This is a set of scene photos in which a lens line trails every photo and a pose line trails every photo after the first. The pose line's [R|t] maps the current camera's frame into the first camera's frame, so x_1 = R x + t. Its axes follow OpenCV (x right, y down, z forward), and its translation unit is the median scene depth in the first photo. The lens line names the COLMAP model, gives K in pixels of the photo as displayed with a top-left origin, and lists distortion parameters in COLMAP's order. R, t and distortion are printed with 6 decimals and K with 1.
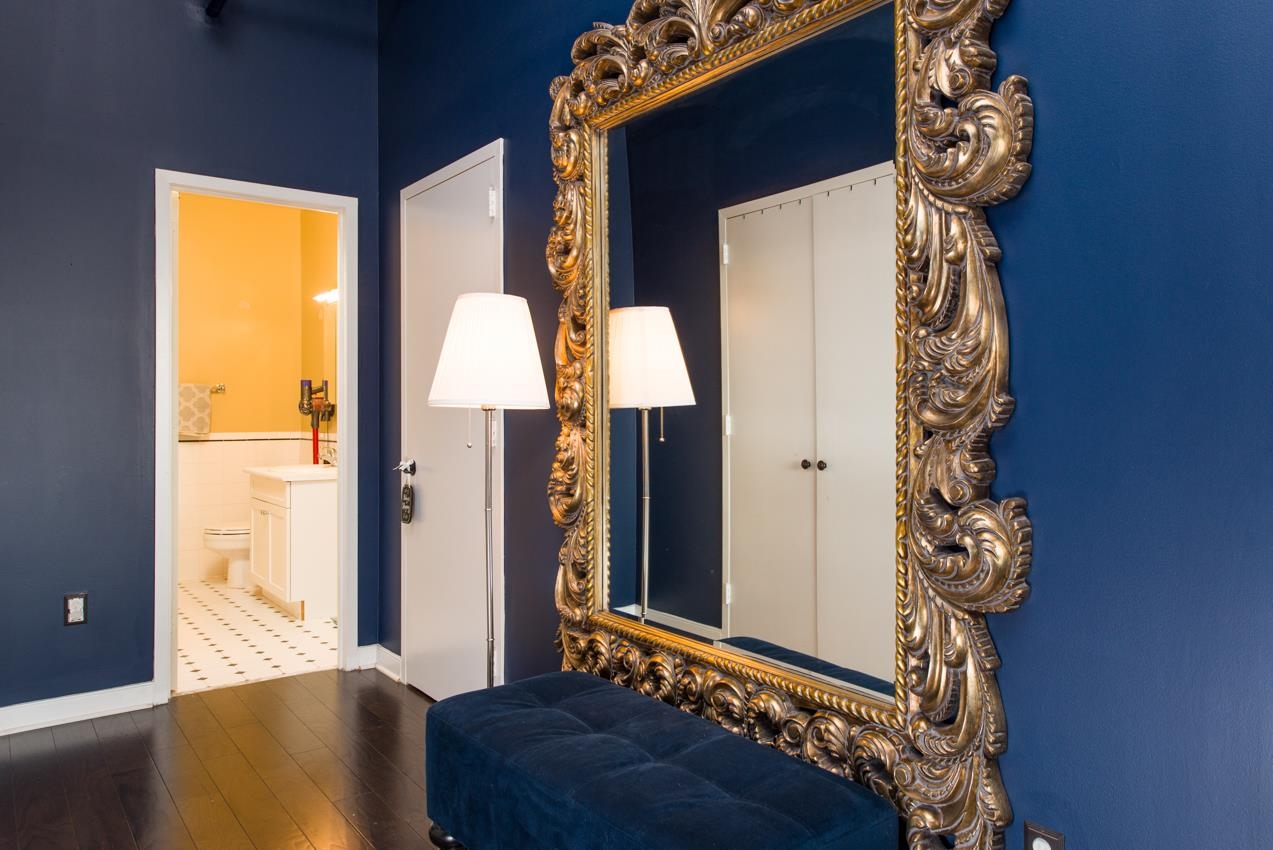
lens RADIAL K [[863.3, 0, 634.5], [0, 863.3, 423.3], [0, 0, 1]] dist [0.031740, -0.007738]
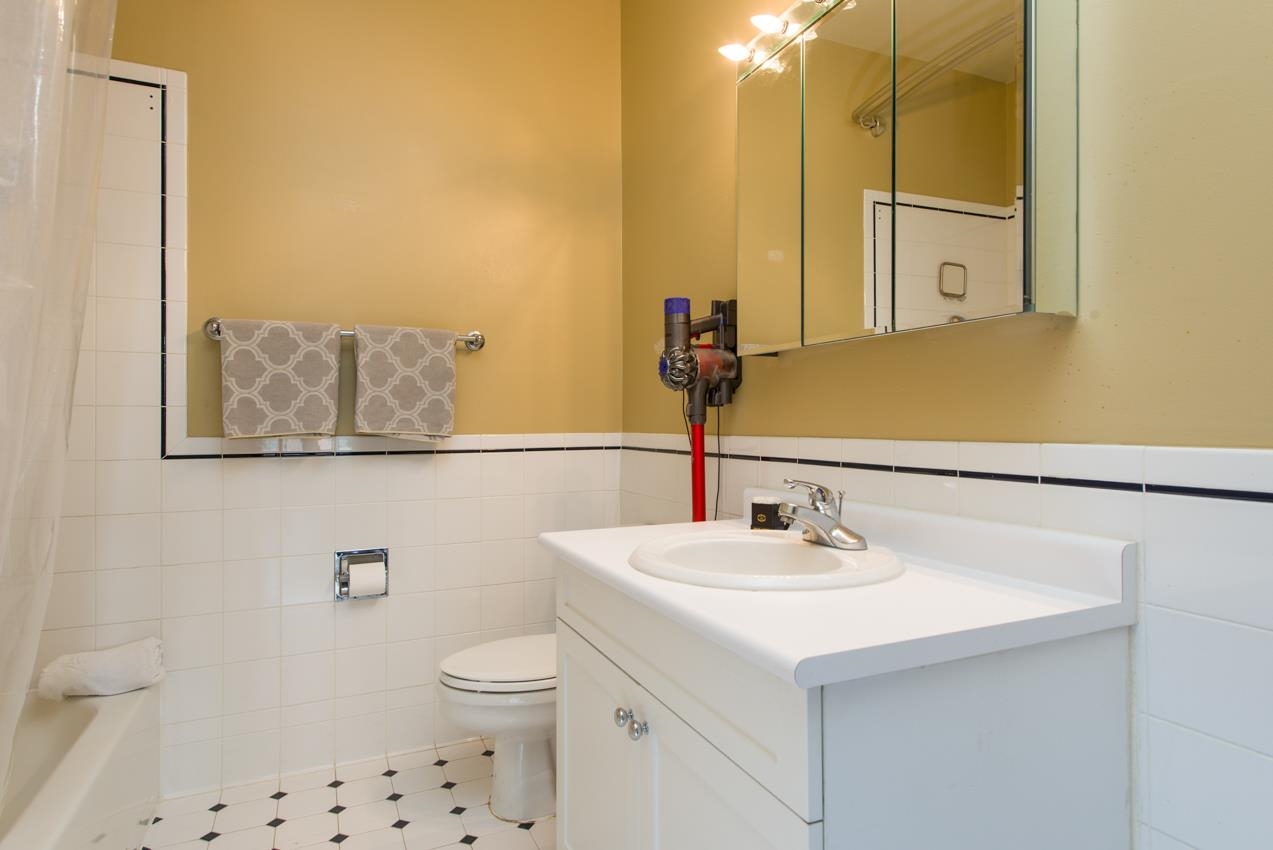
lens RADIAL K [[723.7, 0, 637.7], [0, 723.7, 424.6], [0, 0, 1]] dist [0.016446, -0.007743]
pose [[0.974823, -0.001515, -0.222975, -0.320905], [0.001193, 0.999998, -0.001581, 0.006537], [0.222977, 0.001275, 0.974823, 0.674466]]
